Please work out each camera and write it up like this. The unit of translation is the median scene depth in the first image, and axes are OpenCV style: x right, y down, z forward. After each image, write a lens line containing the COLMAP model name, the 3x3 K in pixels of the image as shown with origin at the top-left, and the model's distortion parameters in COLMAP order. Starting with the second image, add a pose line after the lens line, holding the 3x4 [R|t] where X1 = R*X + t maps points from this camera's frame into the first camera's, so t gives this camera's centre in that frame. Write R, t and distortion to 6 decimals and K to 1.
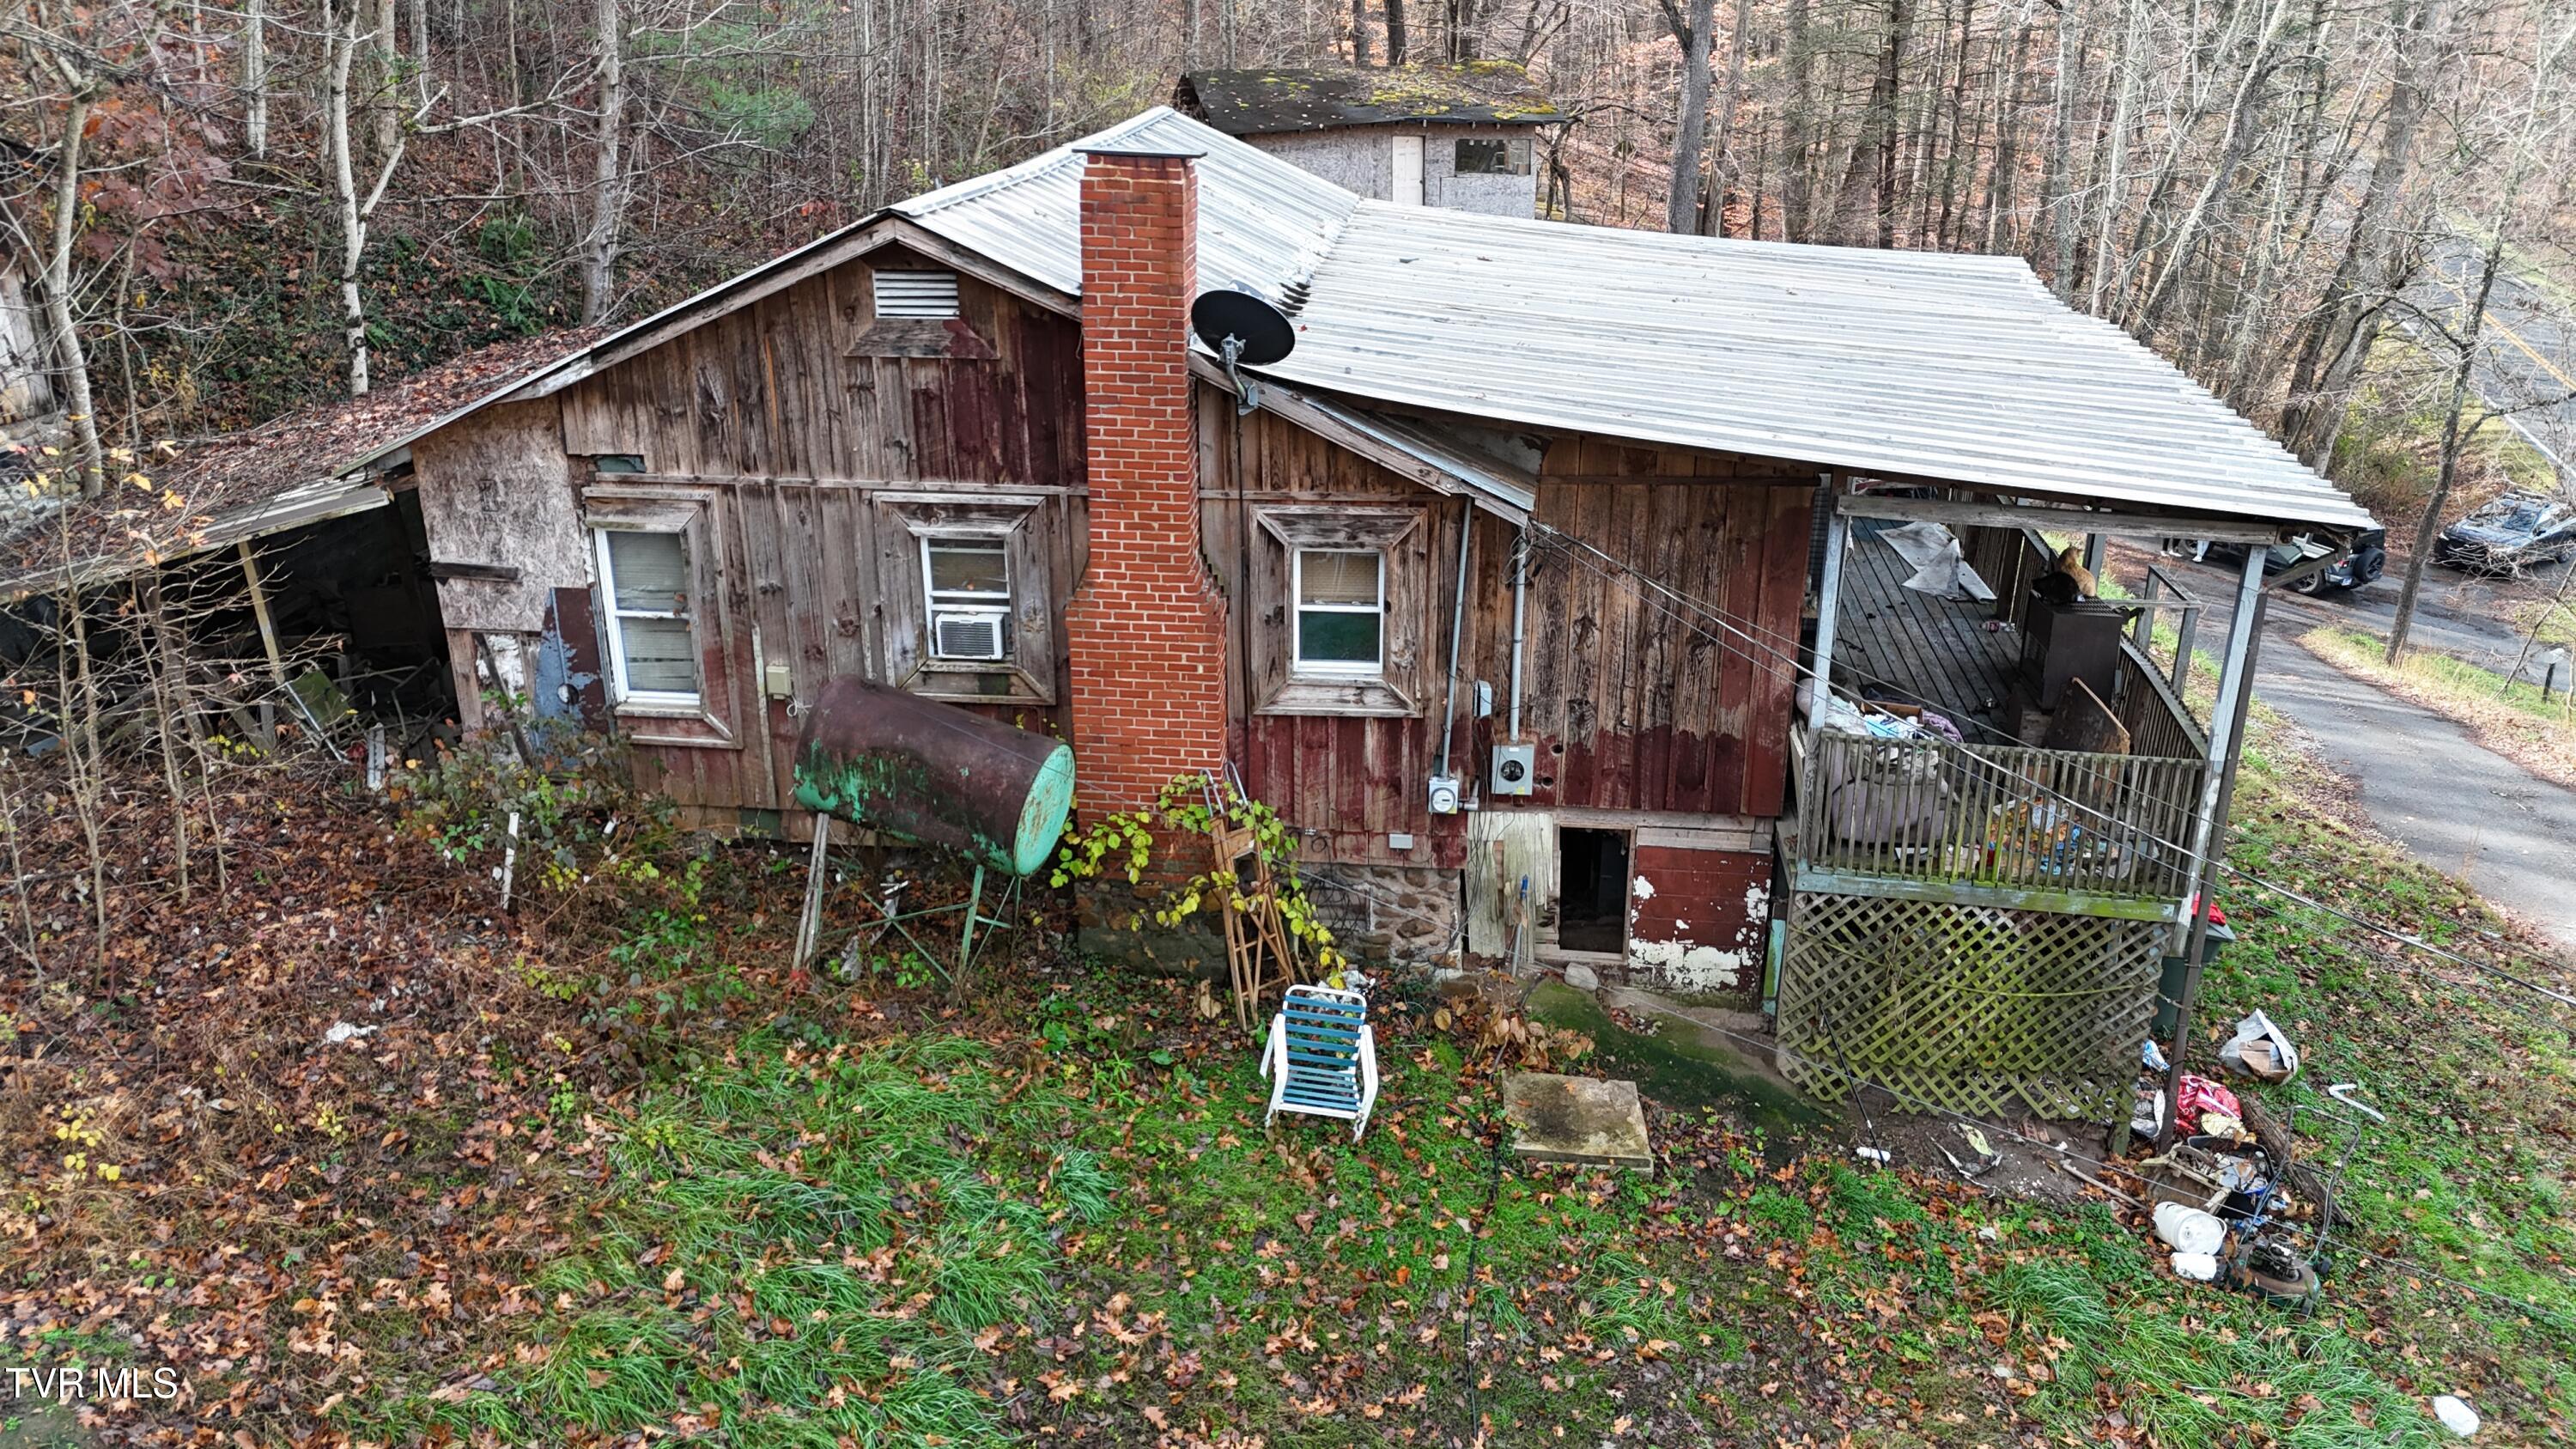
lens RADIAL K [[1887.8, 0, 1297.3], [0, 1887.8, 720.2], [0, 0, 1]] dist [0.087246, -0.081196]
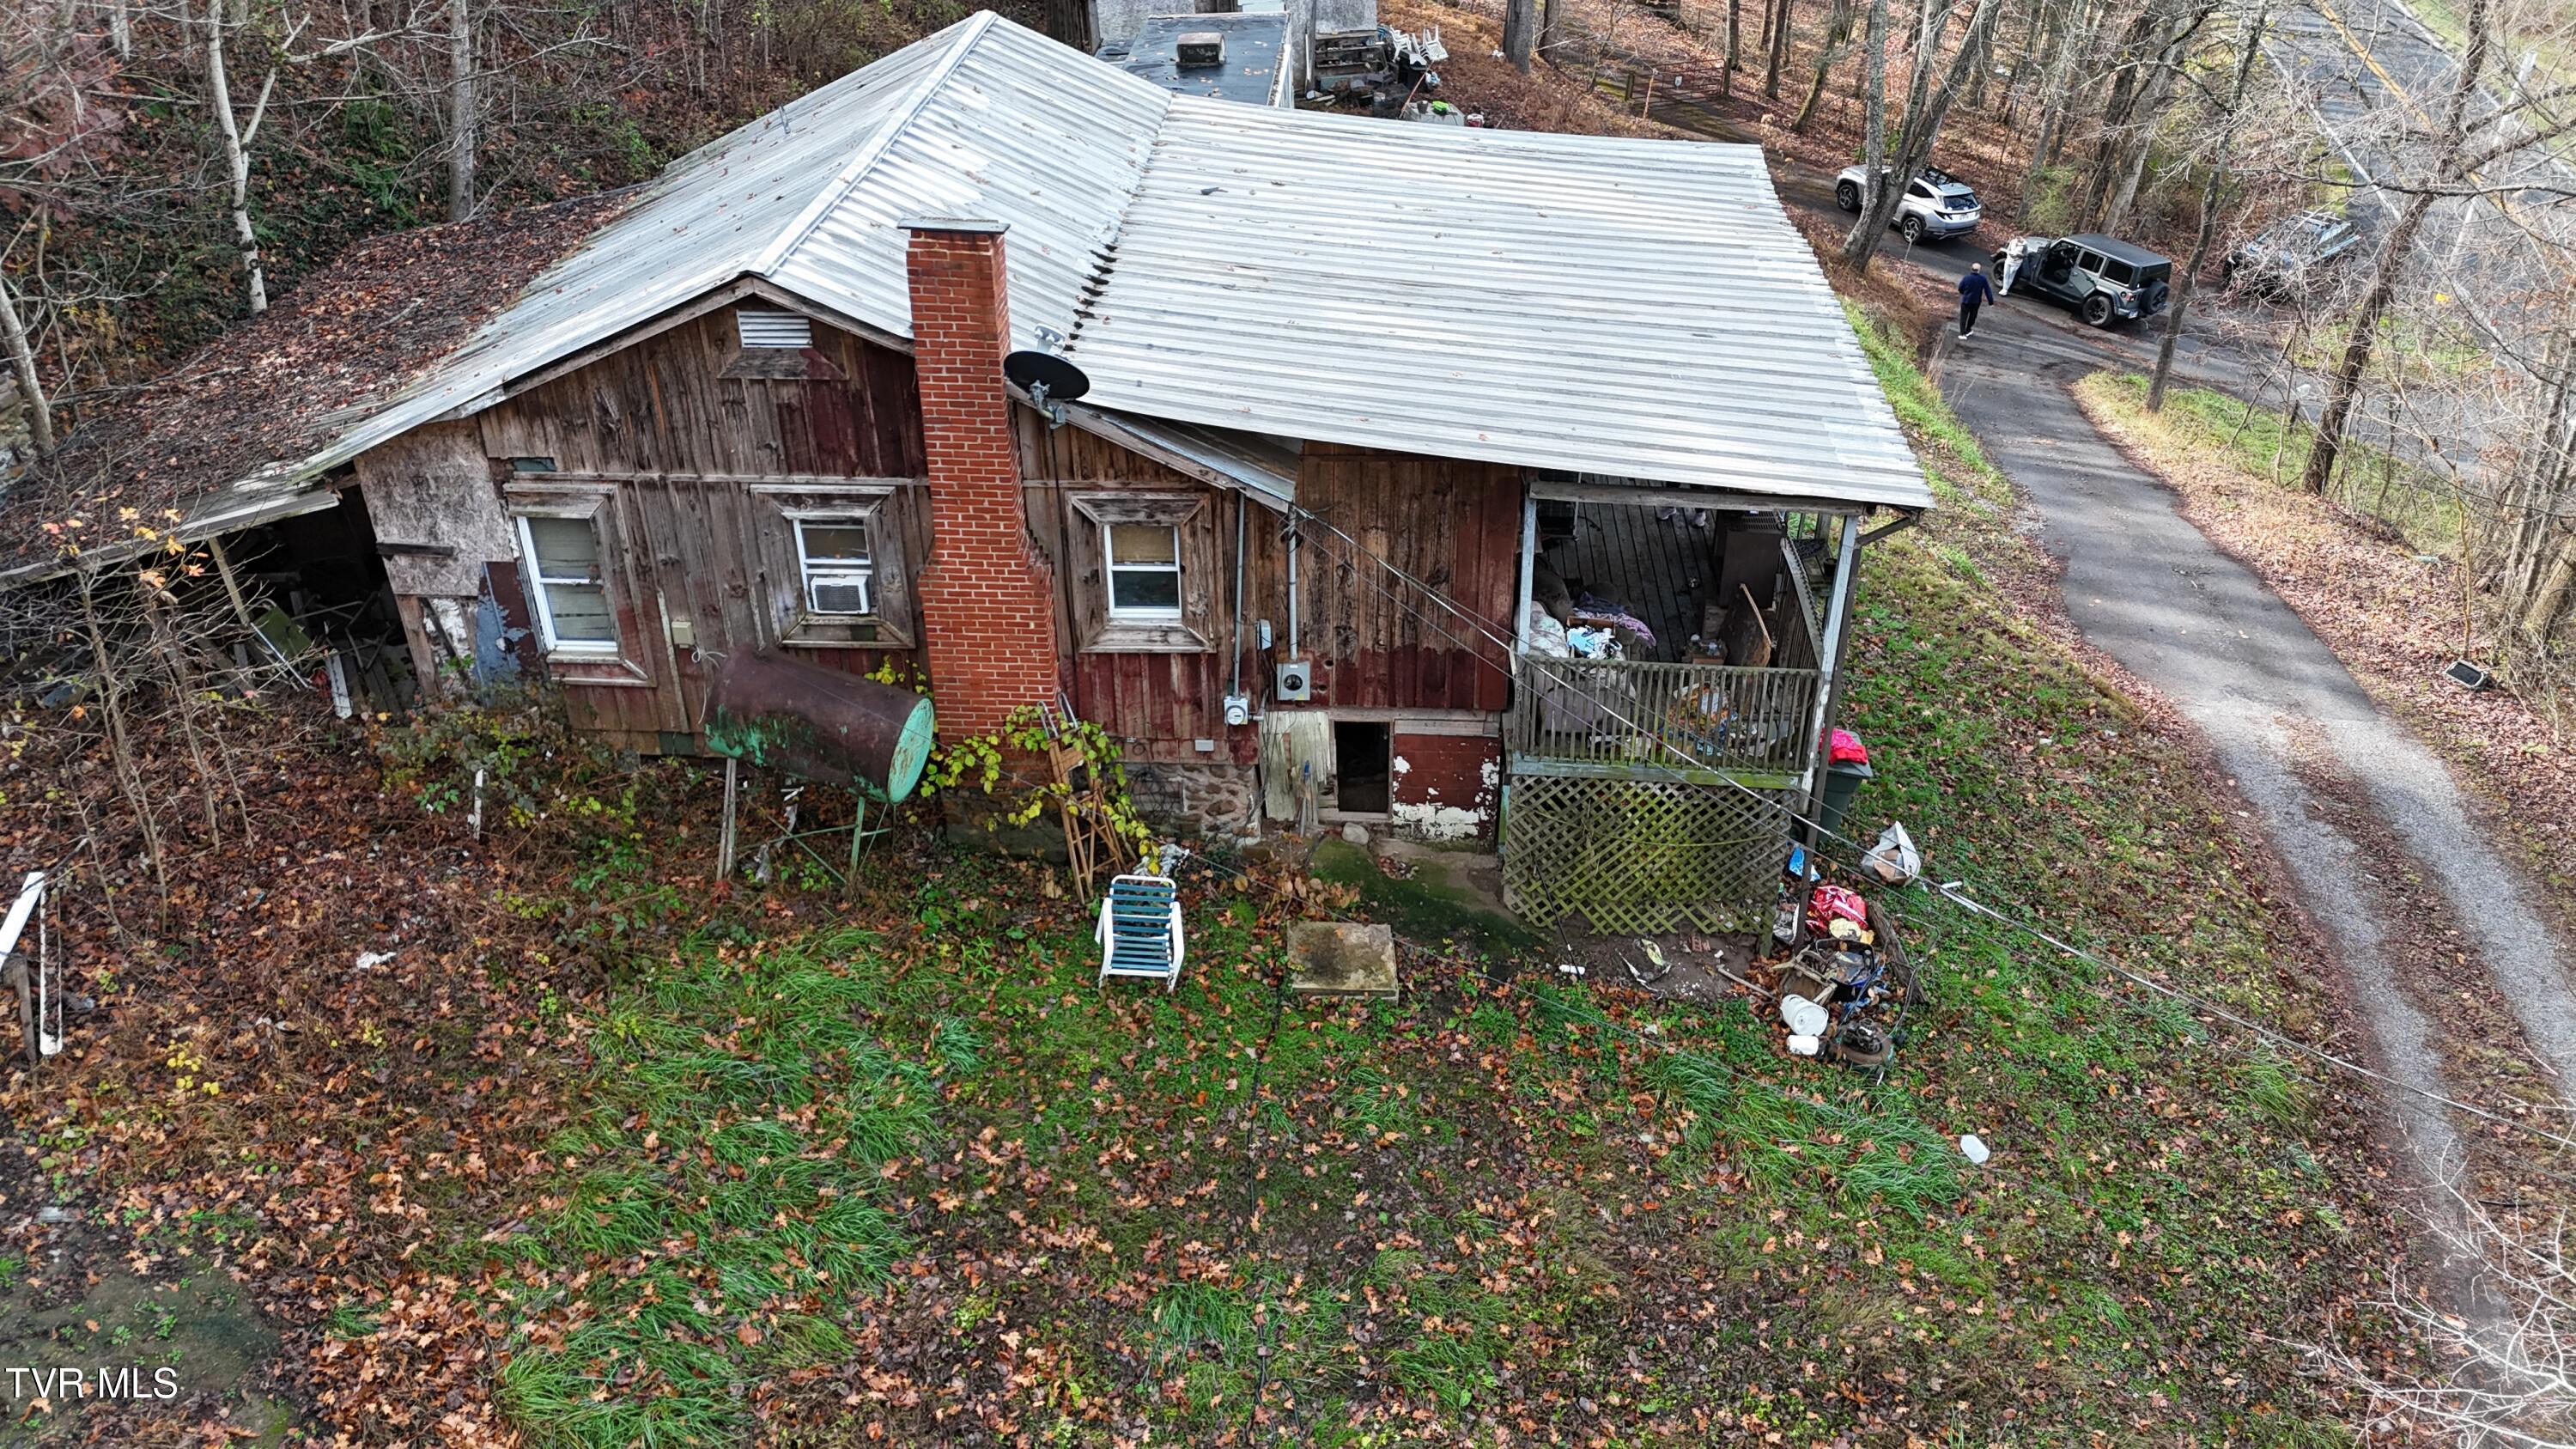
lens RADIAL K [[1887.8, 0, 1297.3], [0, 1887.8, 720.2], [0, 0, 1]] dist [0.087246, -0.081196]
pose [[0.997913, -0.037508, 0.052567, 0.056238], [0.027863, 0.984441, 0.173494, -0.180823], [-0.058256, -0.171667, 0.983431, -0.245075]]
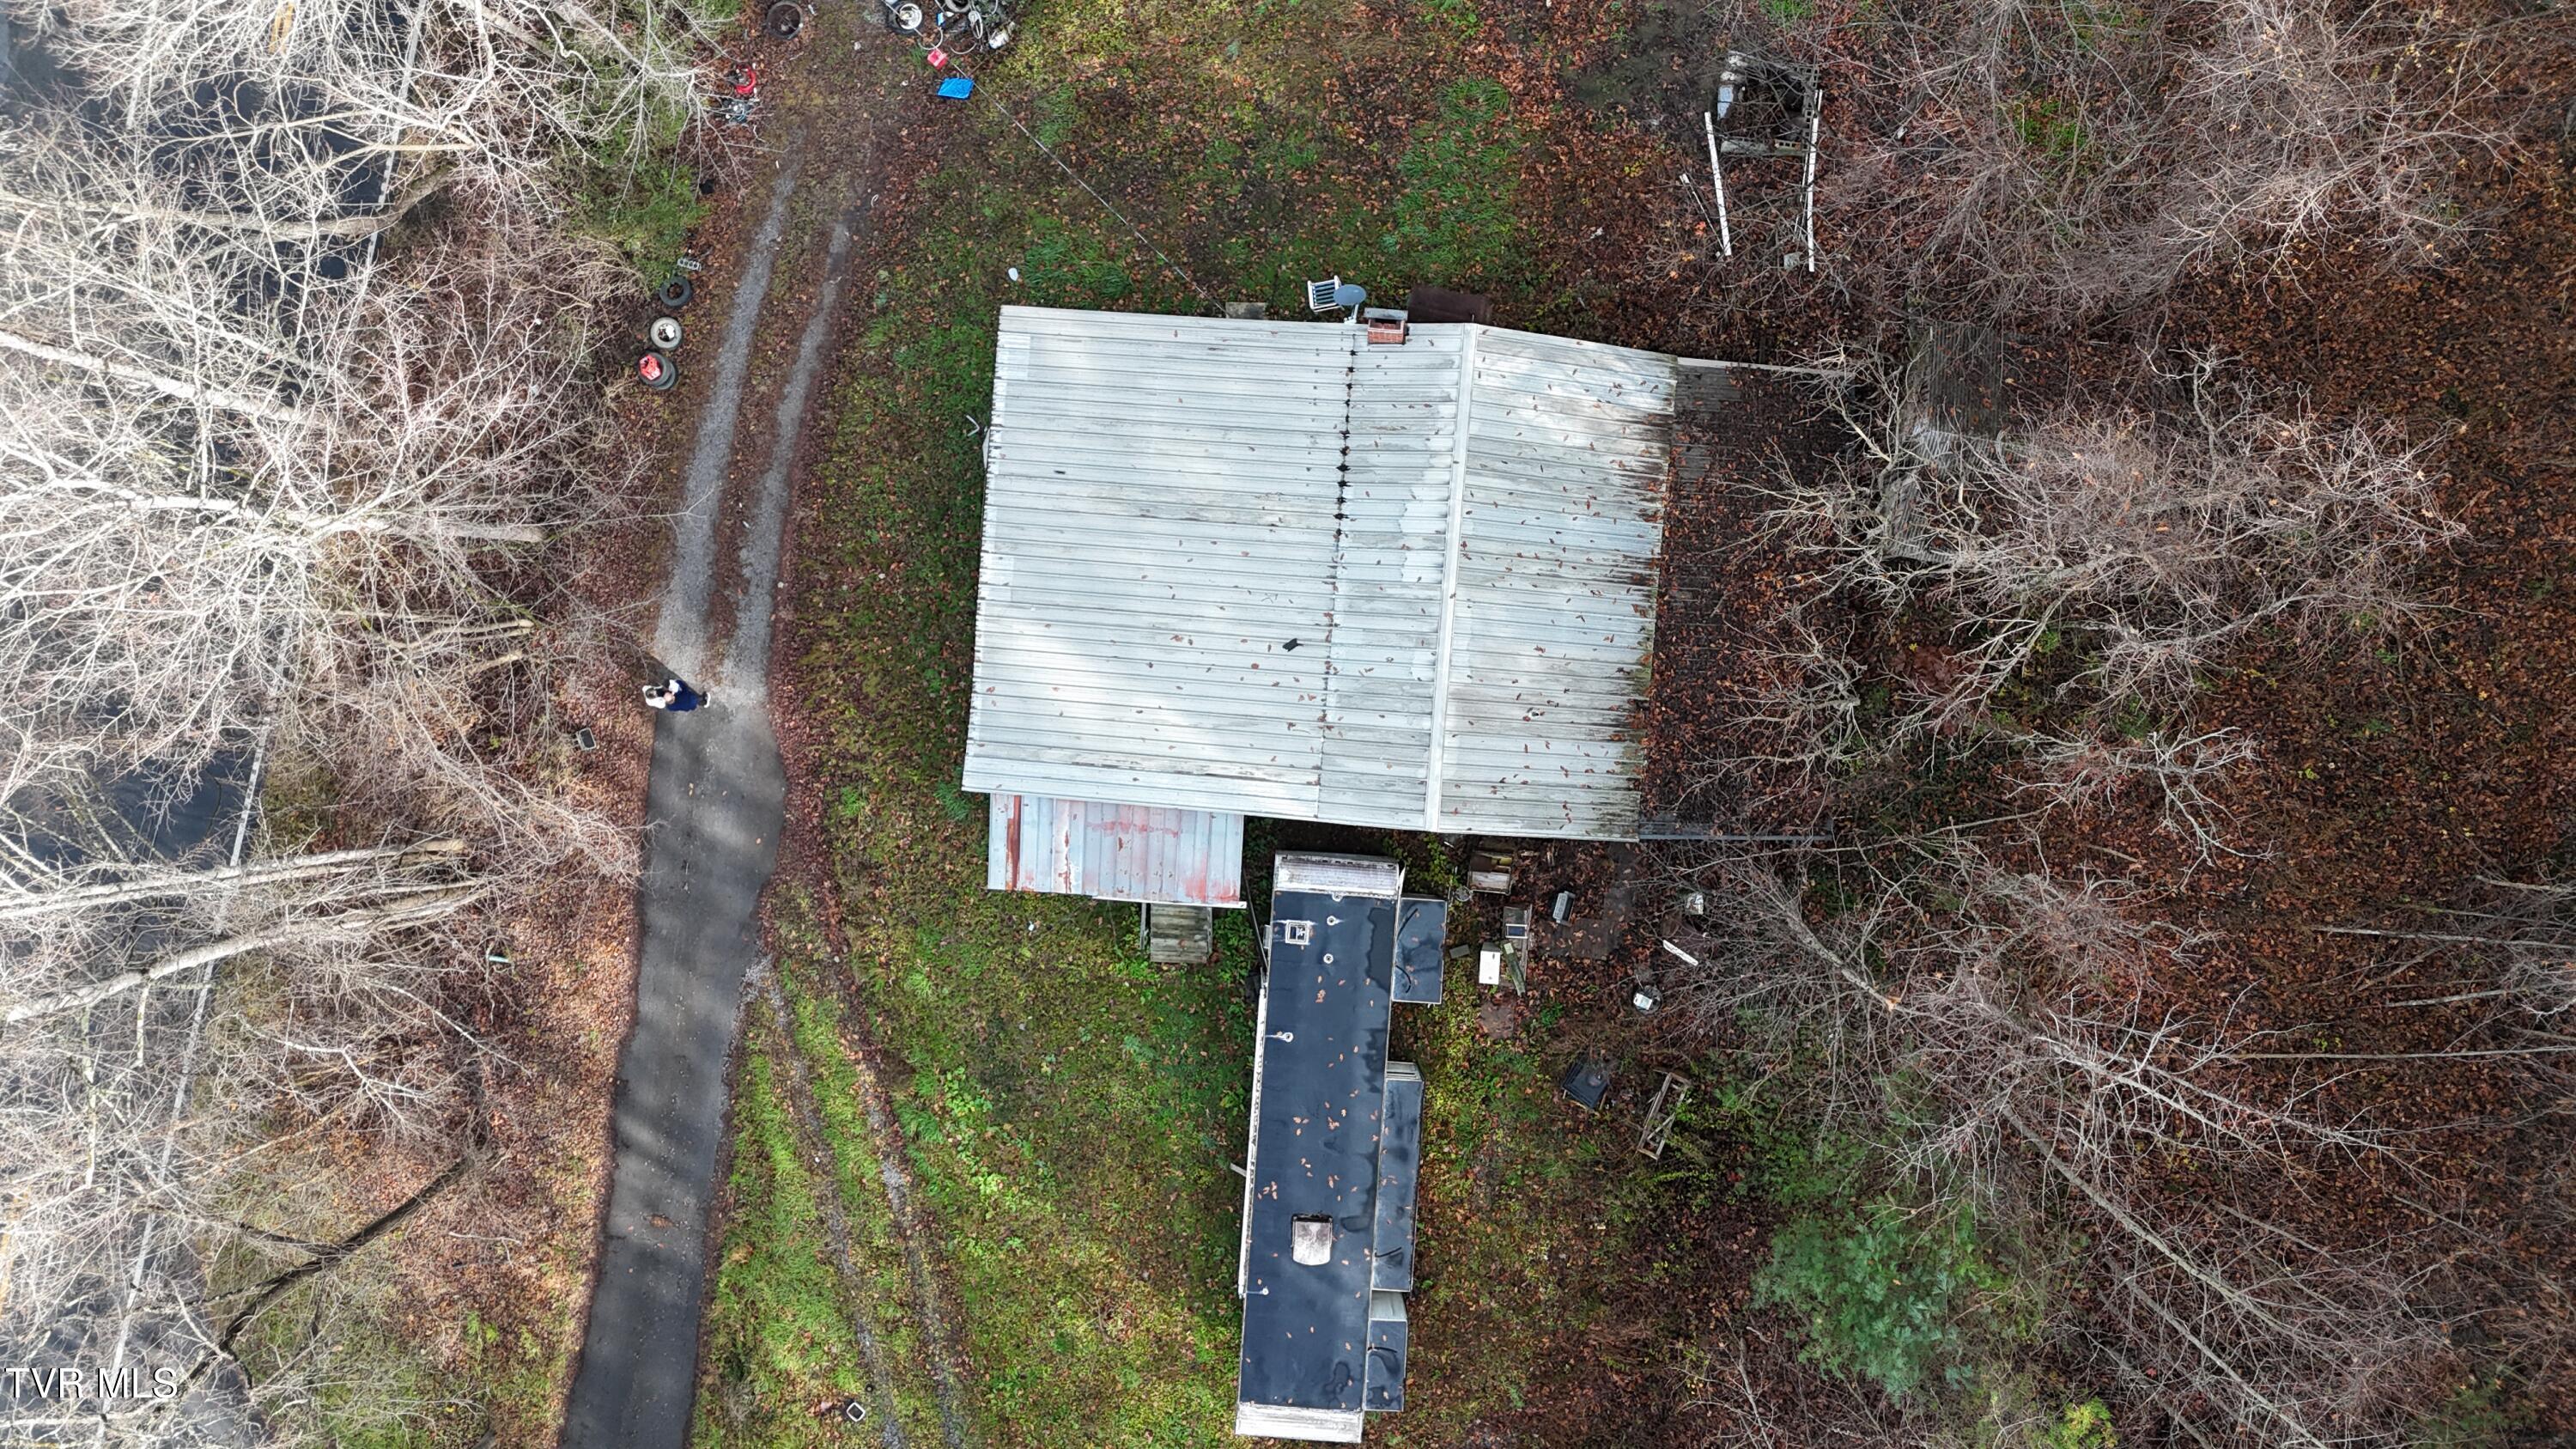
lens RADIAL K [[1887.8, 0, 1297.3], [0, 1887.8, 720.2], [0, 0, 1]] dist [0.087246, -0.081196]
pose [[-0.998923, 0.040279, 0.023043, 0.015895], [0.005697, -0.386356, 0.922332, -3.103337], [0.046053, 0.921470, 0.385710, 0.397592]]
